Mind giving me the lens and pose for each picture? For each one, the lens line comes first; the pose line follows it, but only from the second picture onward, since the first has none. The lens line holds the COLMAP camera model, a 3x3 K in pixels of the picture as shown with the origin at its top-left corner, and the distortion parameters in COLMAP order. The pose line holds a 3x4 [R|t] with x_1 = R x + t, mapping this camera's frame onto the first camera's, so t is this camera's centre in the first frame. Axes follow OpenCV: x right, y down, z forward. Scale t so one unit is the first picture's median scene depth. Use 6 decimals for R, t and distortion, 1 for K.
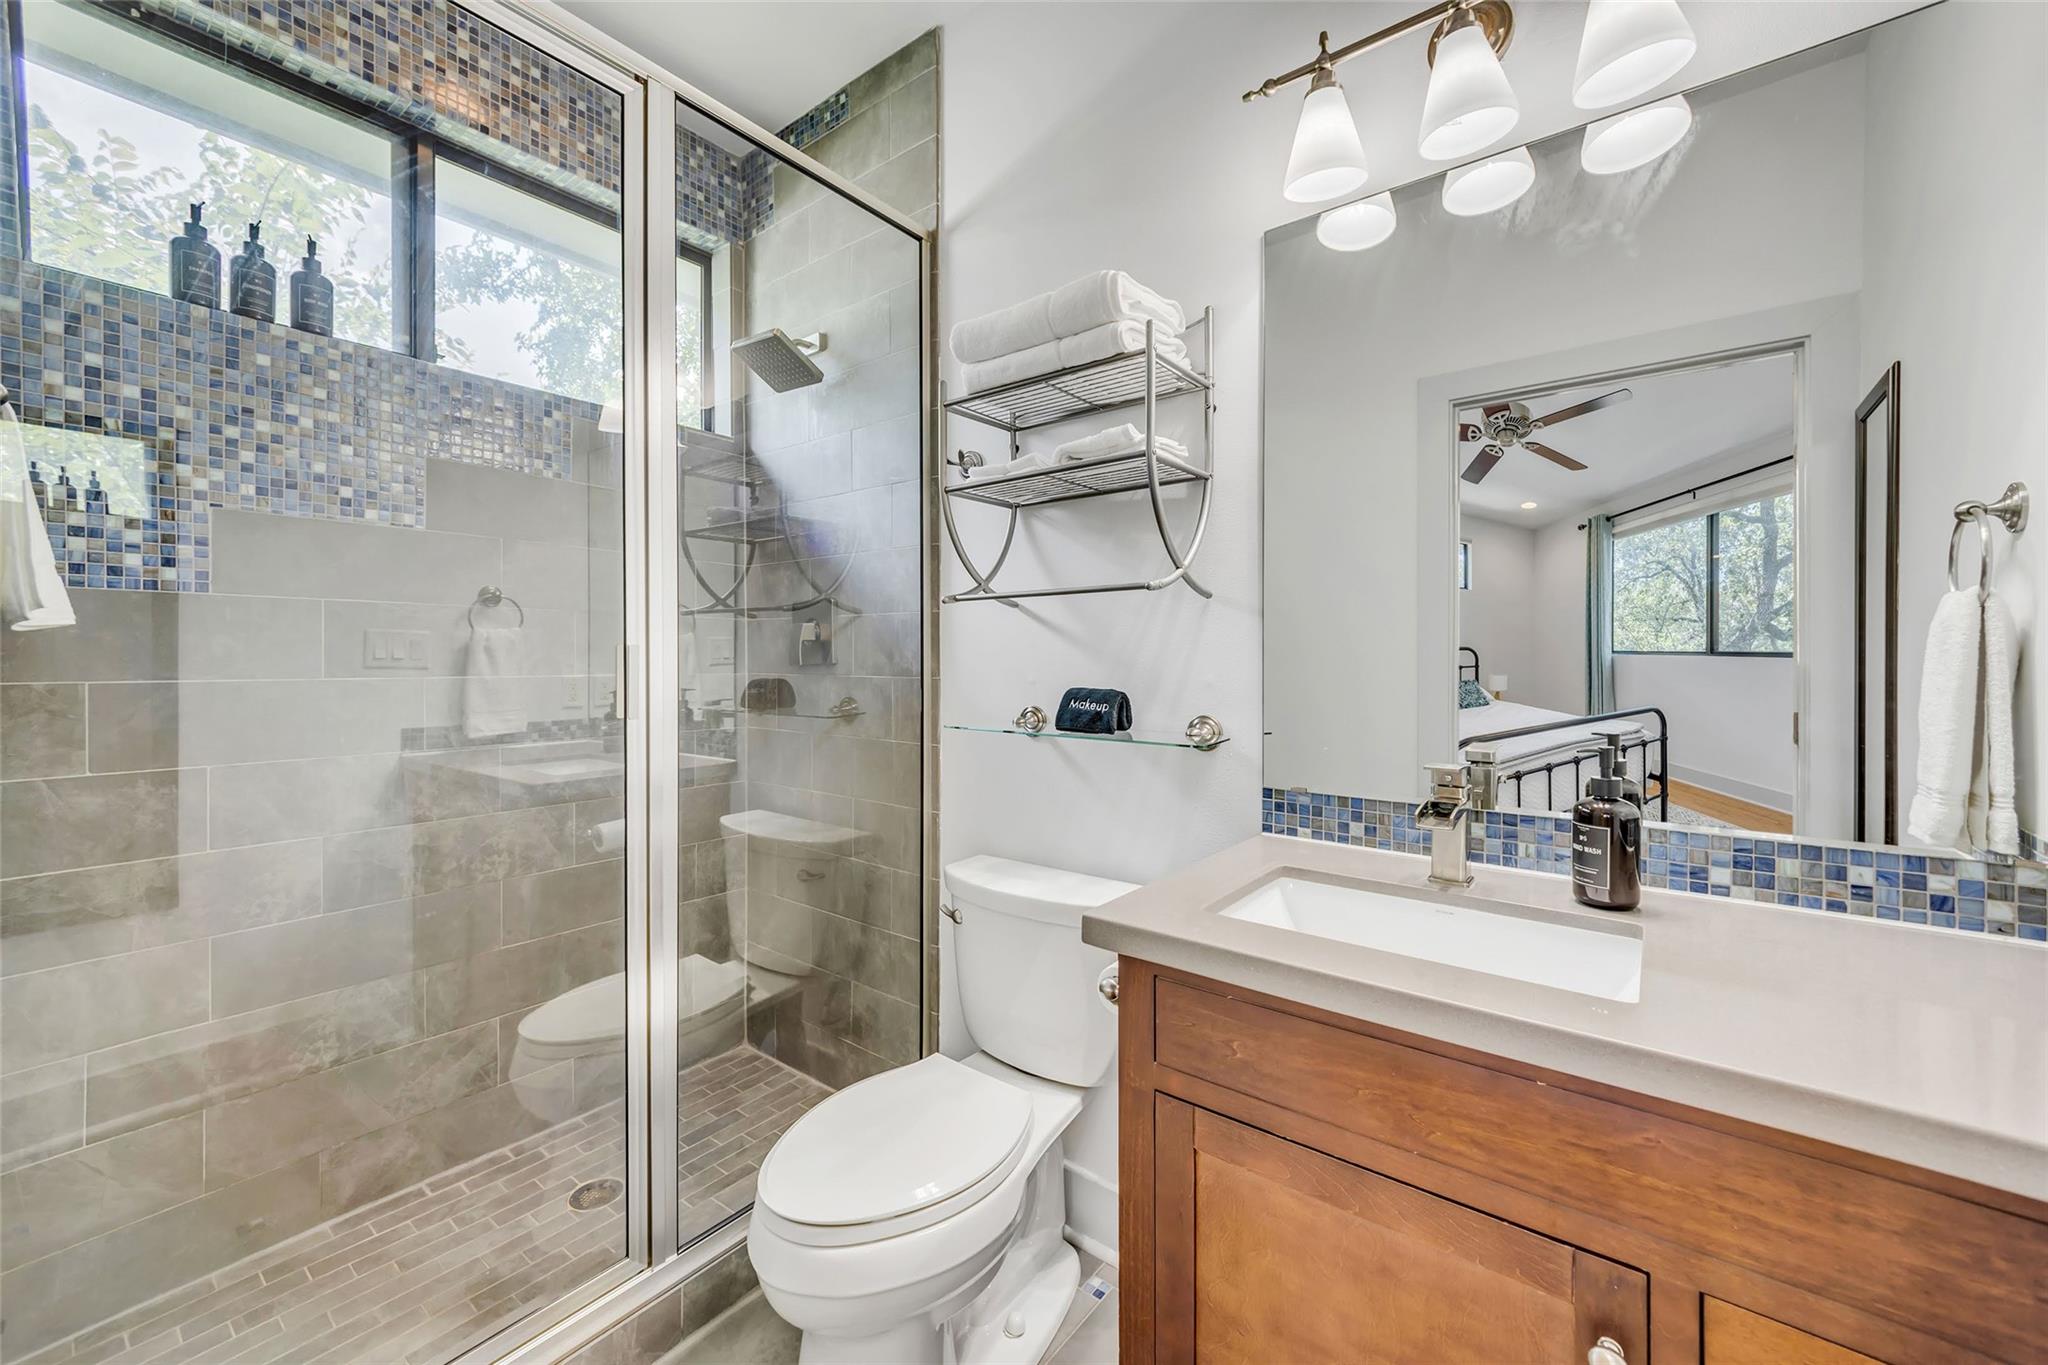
lens RADIAL K [[791.6, 0, 1017.5], [0, 791.6, 668.2], [0, 0, 1]] dist [-0.001308, 0.000116]
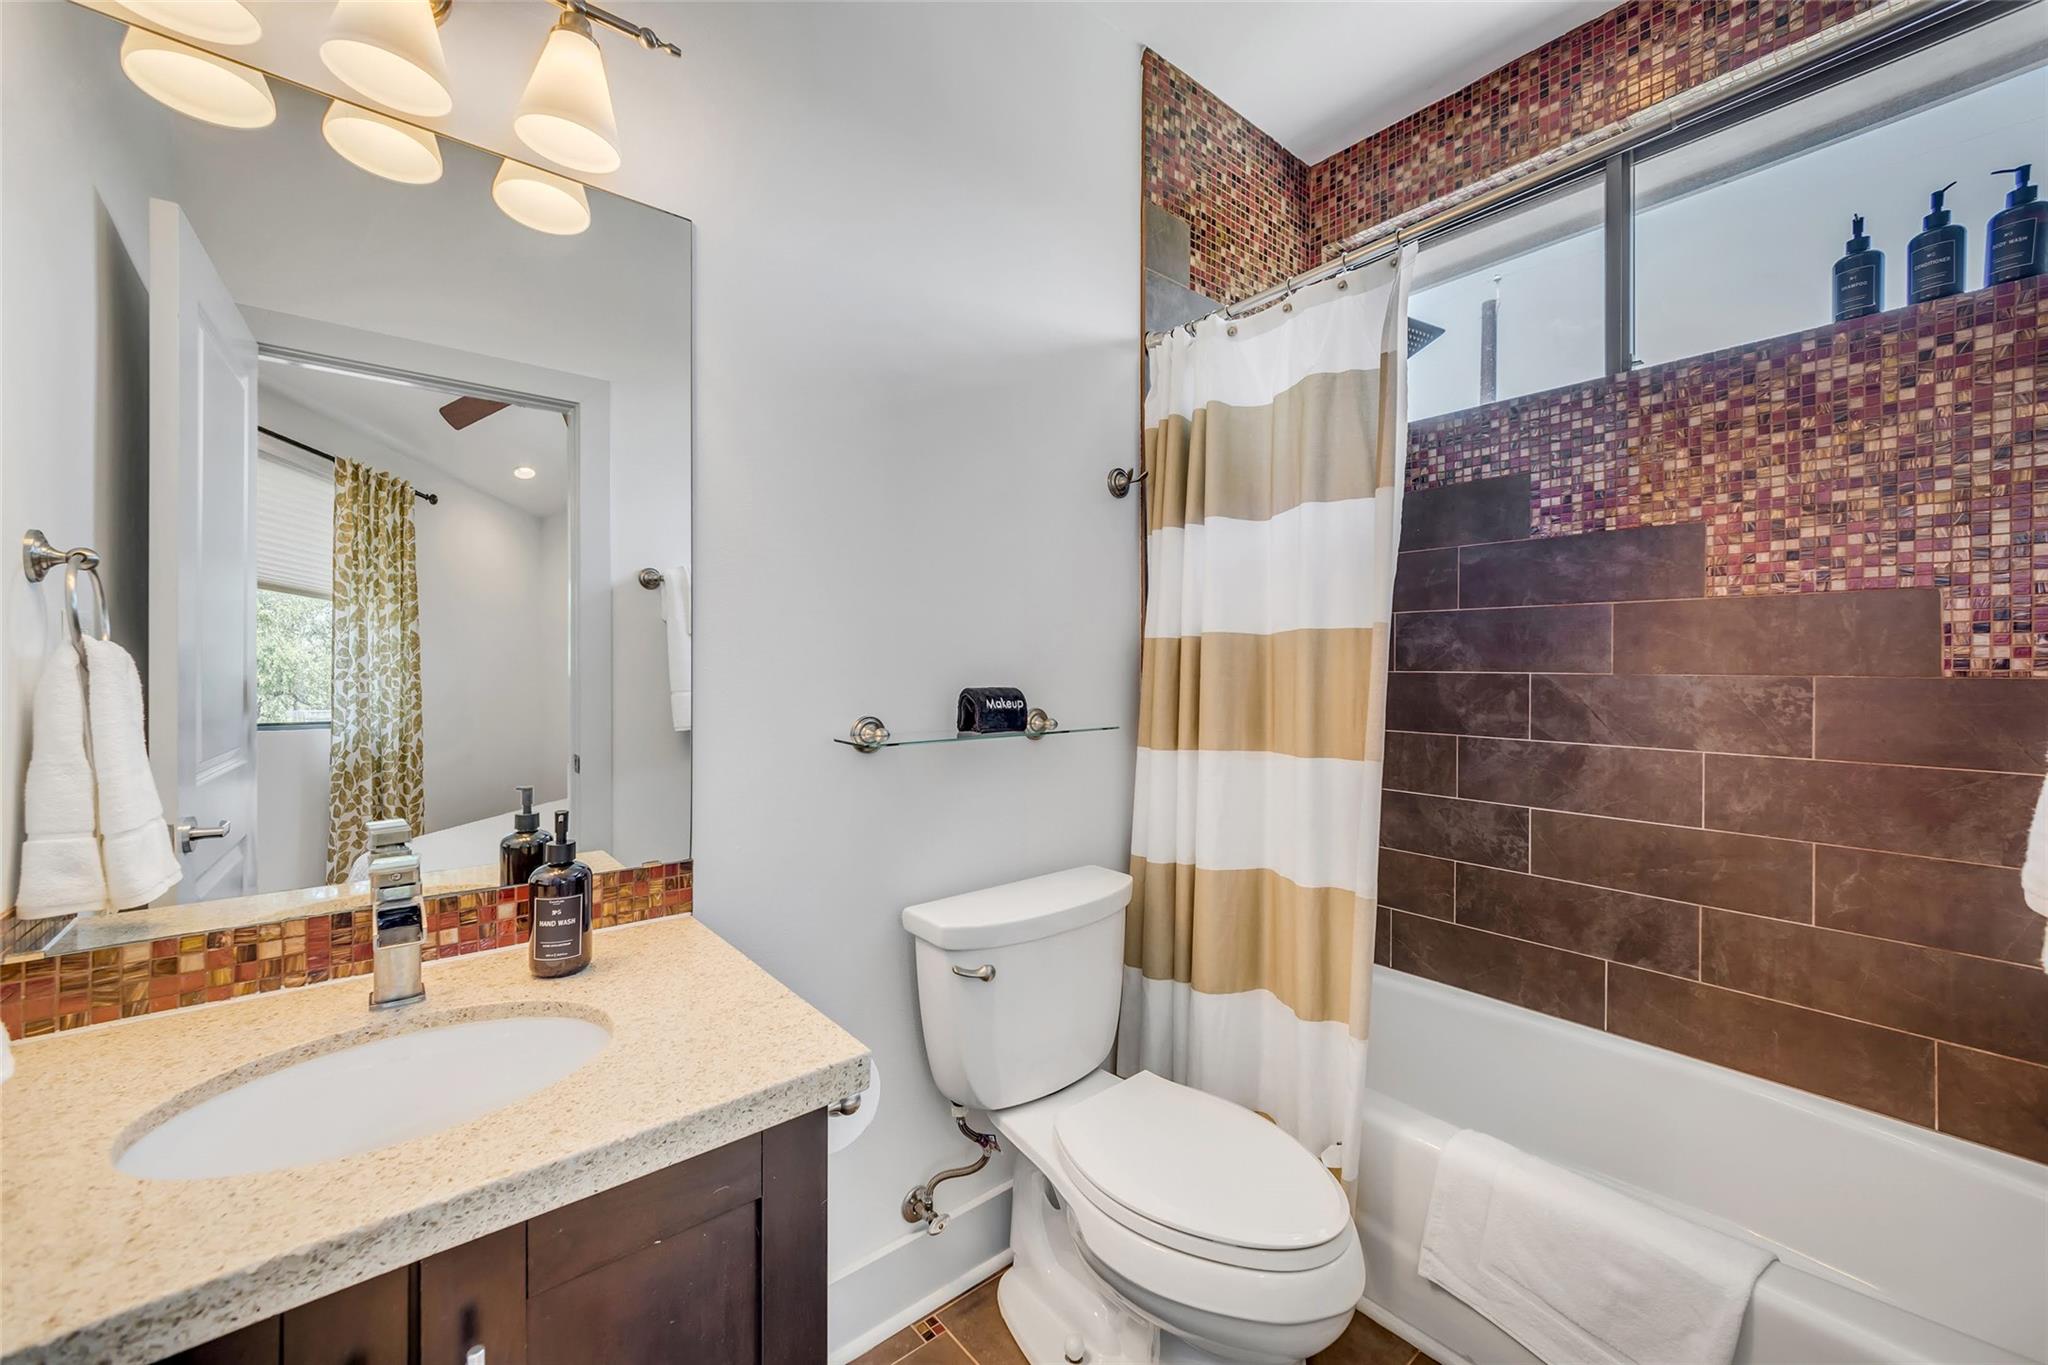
lens RADIAL K [[791.6, 0, 1028.4], [0, 791.6, 682.3], [0, 0, 1]] dist [-0.001308, 0.000116]
pose [[-0.207114, 0.006495, -0.978295, 0.246783], [-0.005076, 0.999957, 0.007713, 0.002758], [0.978304, 0.006563, -0.207073, 0.283275]]
